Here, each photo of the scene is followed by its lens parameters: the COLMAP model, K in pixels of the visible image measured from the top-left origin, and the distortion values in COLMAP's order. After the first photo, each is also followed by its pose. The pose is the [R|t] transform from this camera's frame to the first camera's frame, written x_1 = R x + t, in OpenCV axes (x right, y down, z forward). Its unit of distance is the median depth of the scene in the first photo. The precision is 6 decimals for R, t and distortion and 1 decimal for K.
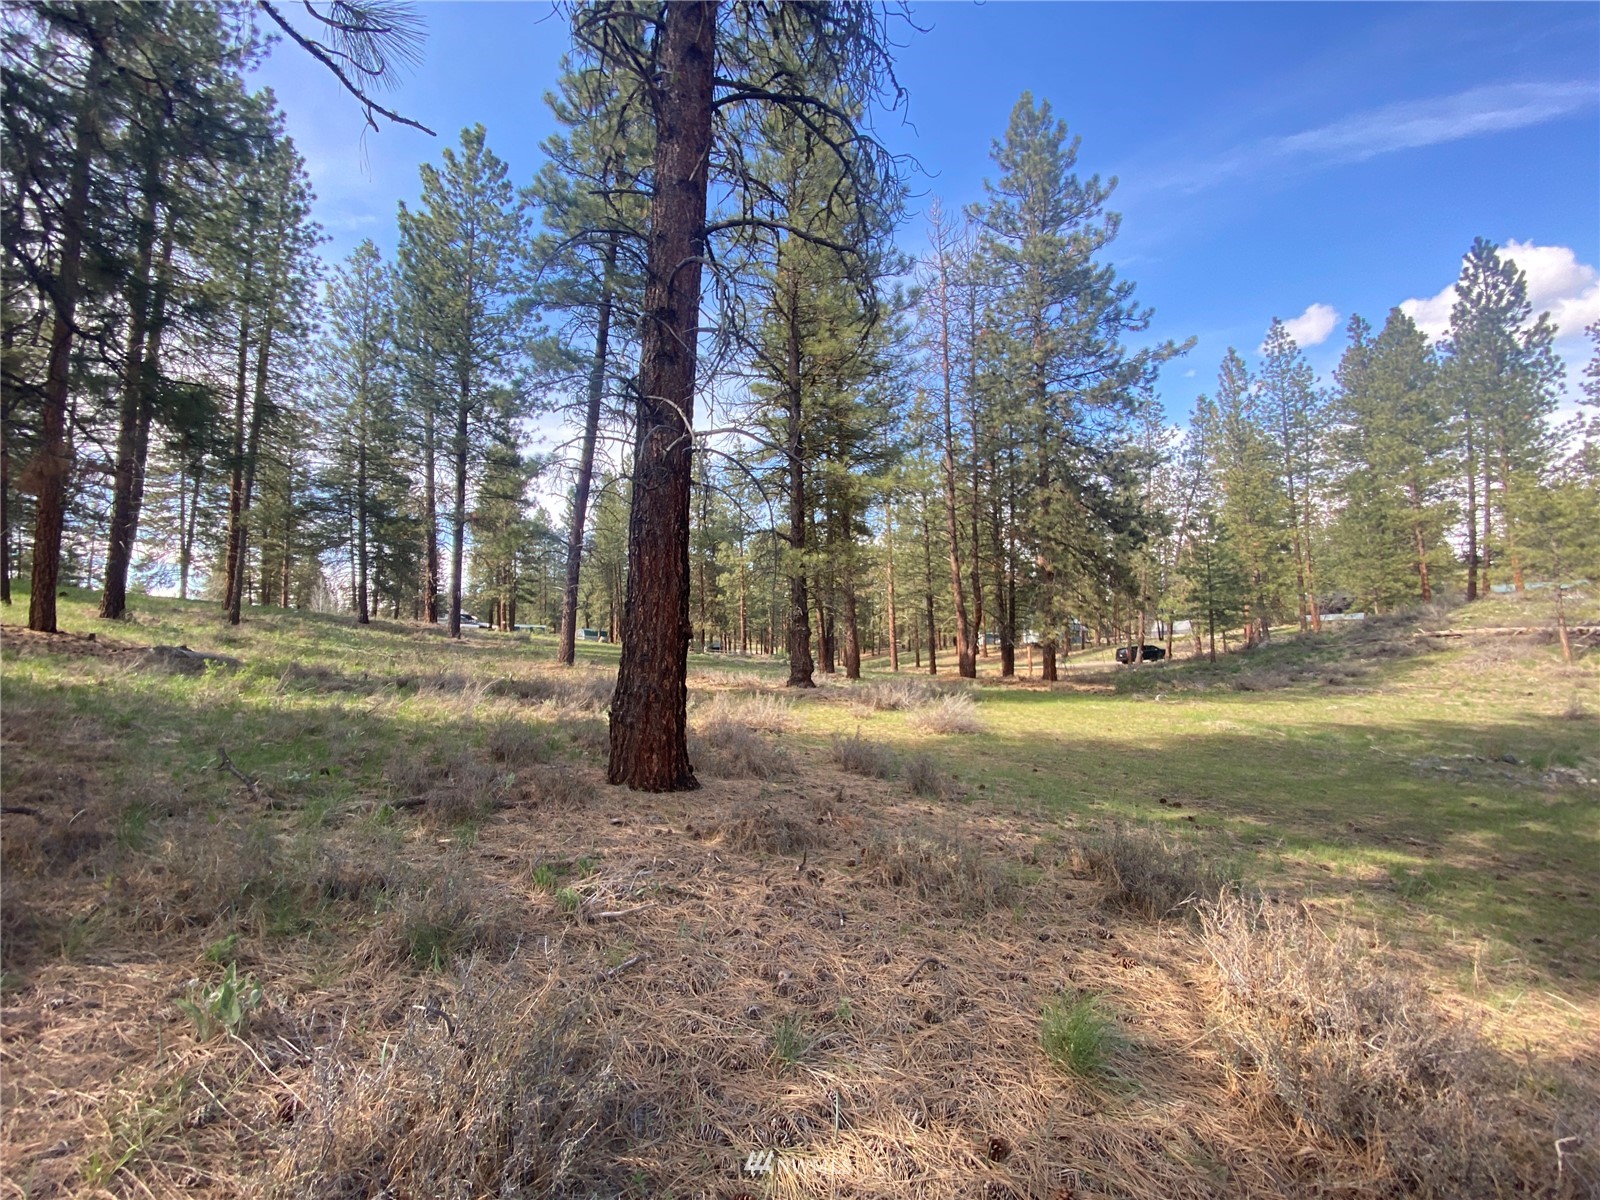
lens RADIAL K [[643.0, 0, 799.2], [0, 643.0, 602.9], [0, 0, 1]] dist [0.020244, -0.020142]
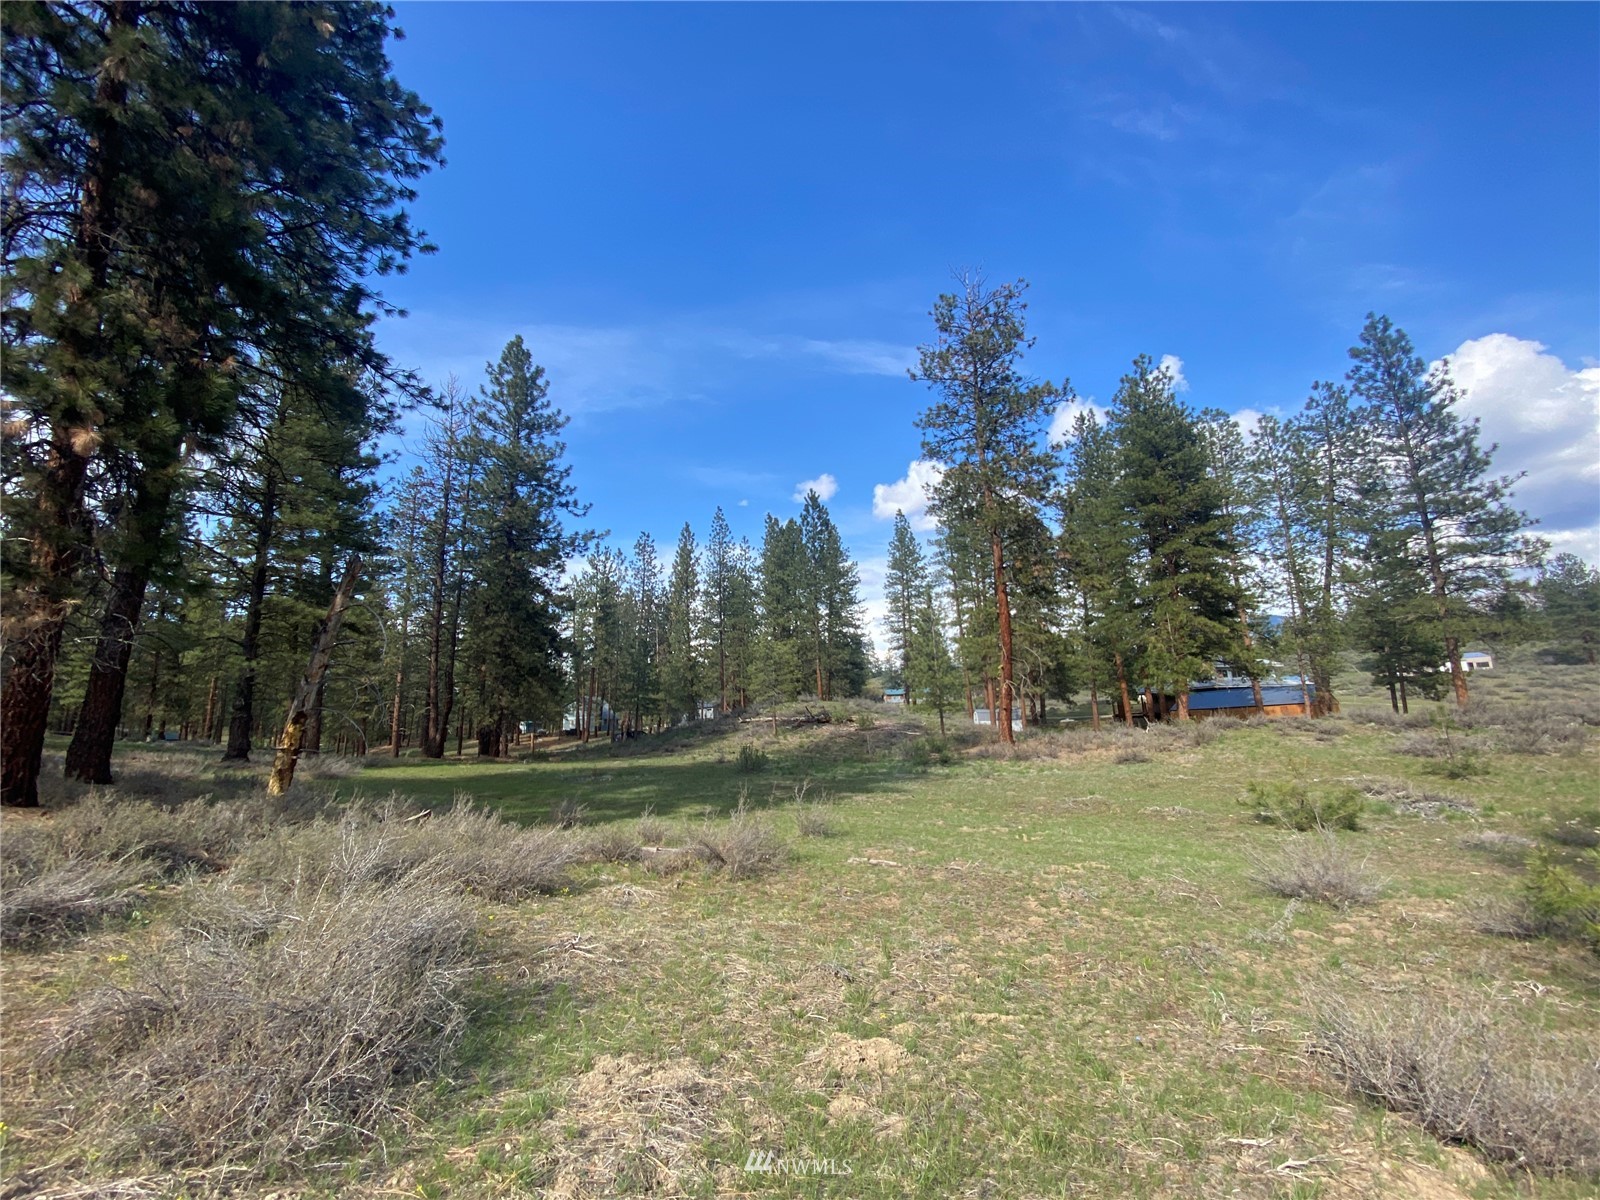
lens RADIAL K [[643.0, 0, 799.2], [0, 643.0, 602.9], [0, 0, 1]] dist [0.020244, -0.020142]
pose [[0.809265, 0.096686, 0.579433, 0.086250], [-0.027843, 0.991567, -0.126569, -0.044864], [-0.586784, 0.086295, 0.805132, -0.465155]]
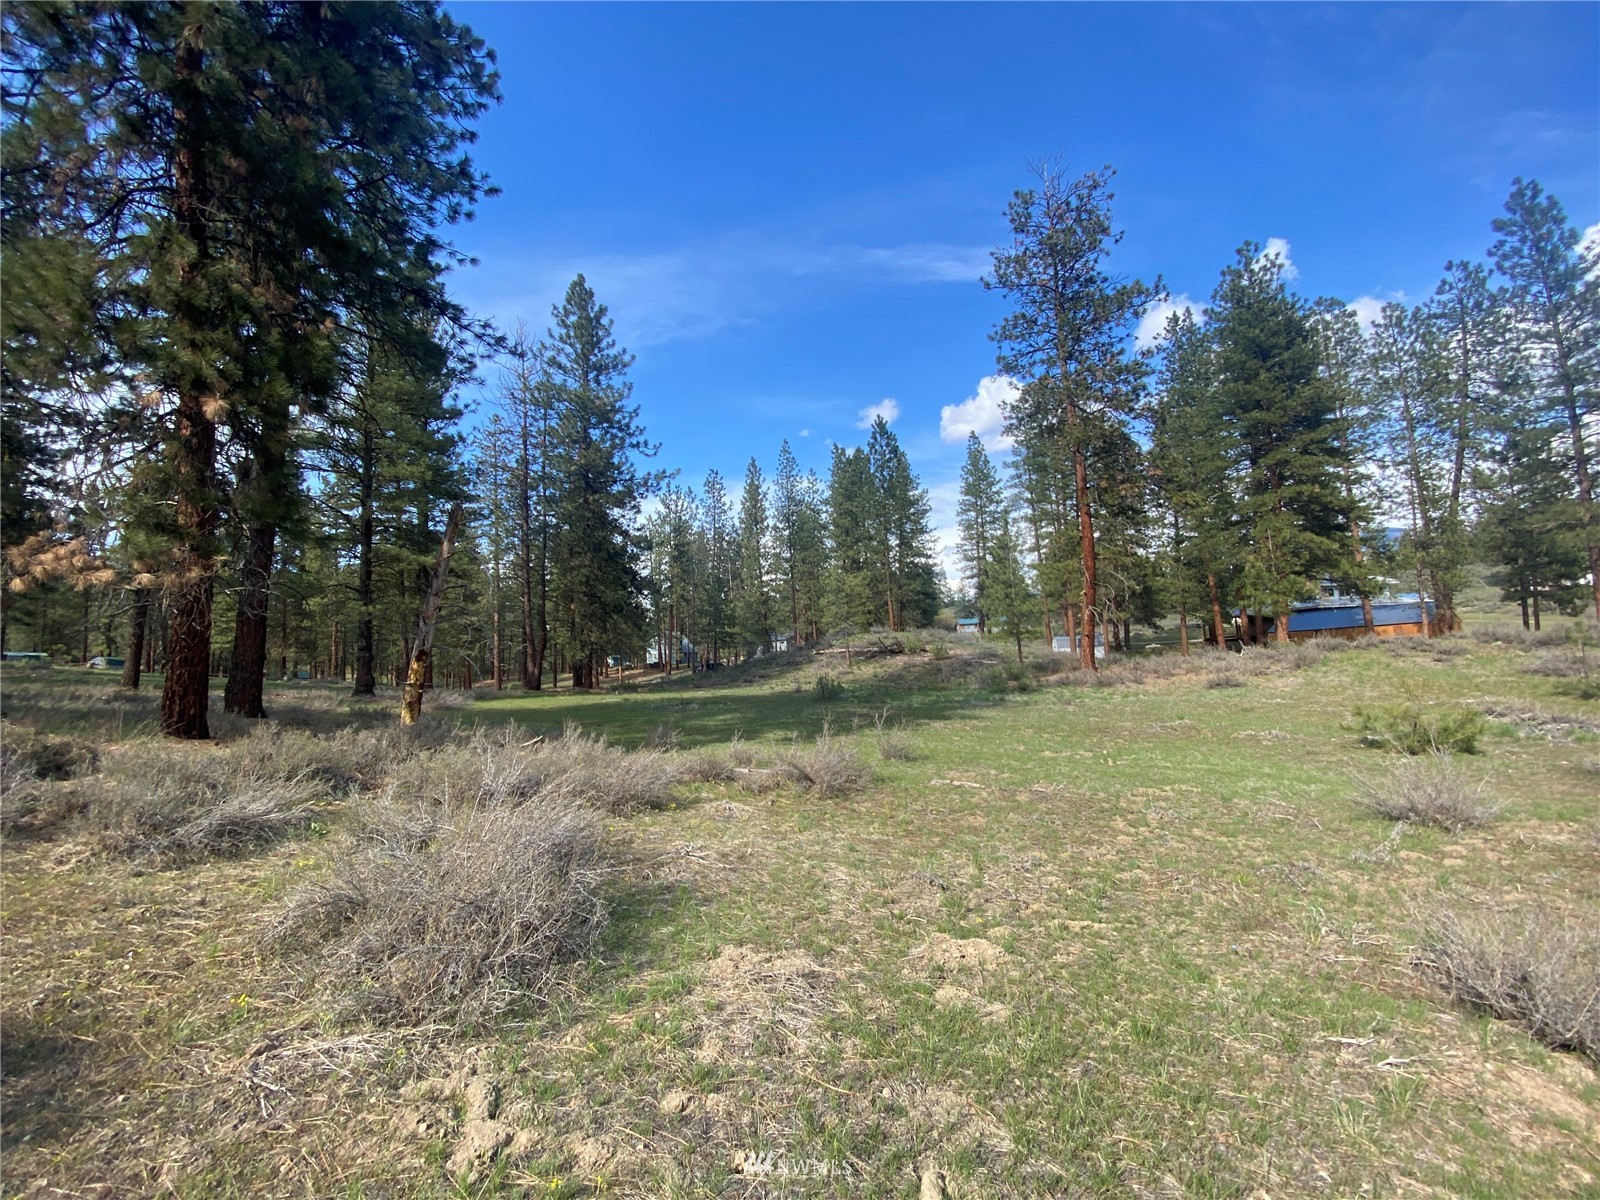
lens RADIAL K [[643.0, 0, 799.2], [0, 643.0, 602.9], [0, 0, 1]] dist [0.020244, -0.020142]
pose [[0.868335, 0.013641, 0.495790, 0.077759], [-0.004161, 0.999787, -0.020219, -0.044375], [-0.495960, 0.015494, 0.868207, -0.465633]]
